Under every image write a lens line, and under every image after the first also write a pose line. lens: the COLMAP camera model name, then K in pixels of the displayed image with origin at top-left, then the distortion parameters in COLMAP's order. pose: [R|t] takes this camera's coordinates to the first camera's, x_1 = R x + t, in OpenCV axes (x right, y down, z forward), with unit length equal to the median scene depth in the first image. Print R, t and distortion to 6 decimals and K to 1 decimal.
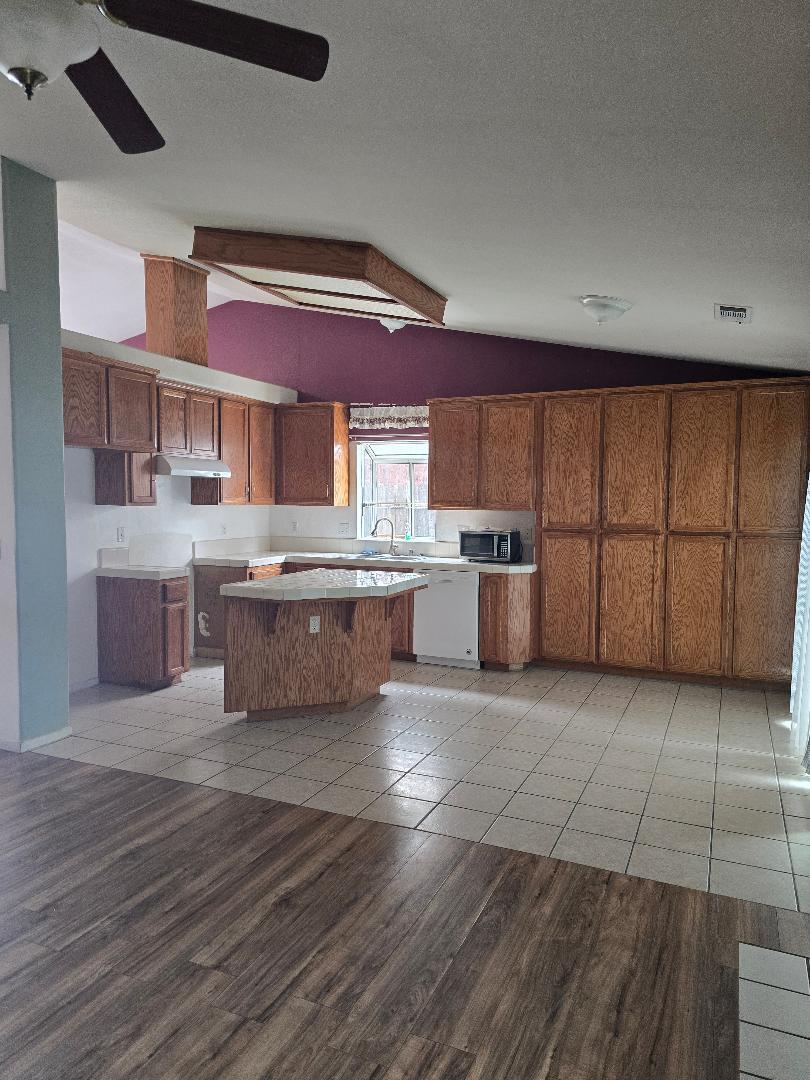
lens RADIAL K [[738.7, 0, 408.9], [0, 738.7, 541.1], [0, 0, 1]] dist [0.057583, -0.039921]
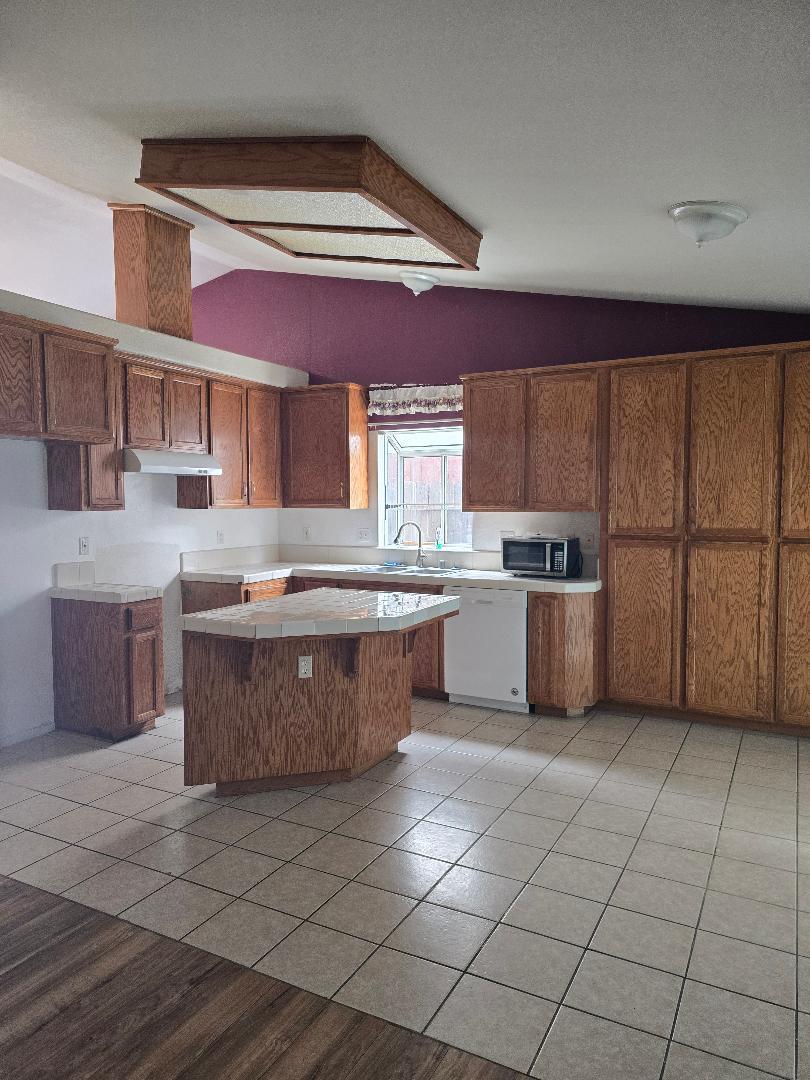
lens RADIAL K [[738.7, 0, 396.5], [0, 738.7, 539.1], [0, 0, 1]] dist [0.057583, -0.039921]
pose [[0.996633, -0.005619, -0.081799, 0.022473], [0.005313, 0.999978, -0.003961, -0.011318], [0.081819, 0.003513, 0.996641, 0.212651]]
